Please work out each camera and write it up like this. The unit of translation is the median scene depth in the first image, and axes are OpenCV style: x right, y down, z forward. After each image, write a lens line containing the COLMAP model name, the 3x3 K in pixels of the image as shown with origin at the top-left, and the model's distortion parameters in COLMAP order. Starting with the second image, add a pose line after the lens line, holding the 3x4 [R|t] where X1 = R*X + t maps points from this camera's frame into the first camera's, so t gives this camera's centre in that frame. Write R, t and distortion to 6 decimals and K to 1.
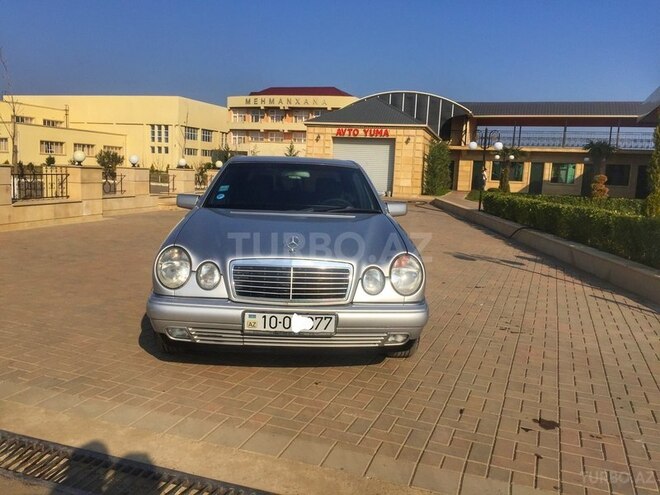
lens RADIAL K [[563.6, 0, 333.2], [0, 563.6, 246.2], [0, 0, 1]] dist [0.078221, -0.100201]
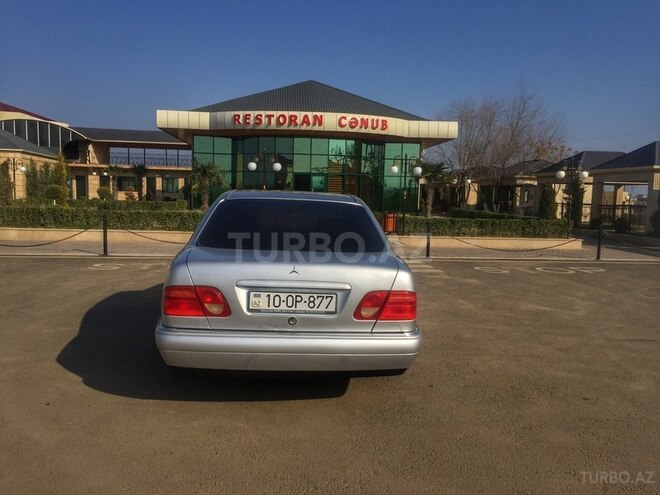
lens RADIAL K [[563.6, 0, 327.3], [0, 563.6, 252.6], [0, 0, 1]] dist [0.078221, -0.100201]
pose [[0.896498, -0.067729, 0.437840, 0.149559], [0.072095, 0.997375, 0.006665, 0.048409], [-0.437142, 0.025591, 0.899028, -0.362534]]
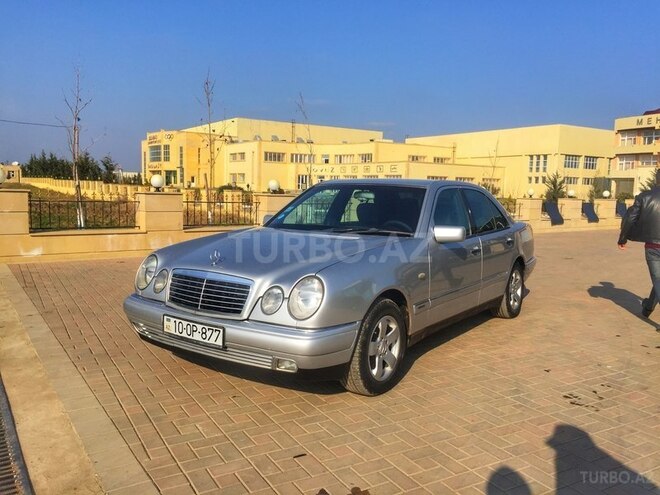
lens RADIAL K [[563.6, 0, 330.4], [0, 563.6, 246.4], [0, 0, 1]] dist [0.078221, -0.100201]
pose [[0.786305, 0.040516, -0.616509, 0.068919], [-0.073432, 0.996903, -0.028141, -0.001008], [0.613460, 0.067399, 0.786845, 0.027221]]
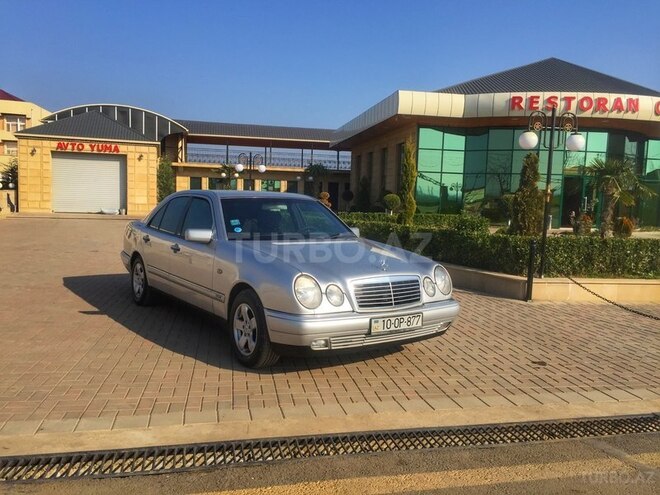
lens RADIAL K [[563.6, 0, 332.8], [0, 563.6, 244.4], [0, 0, 1]] dist [0.078221, -0.100201]
pose [[0.852730, -0.060702, 0.518813, -0.079471], [0.073849, 0.997258, -0.004699, -0.005084], [-0.517105, 0.042321, 0.854875, -0.007610]]
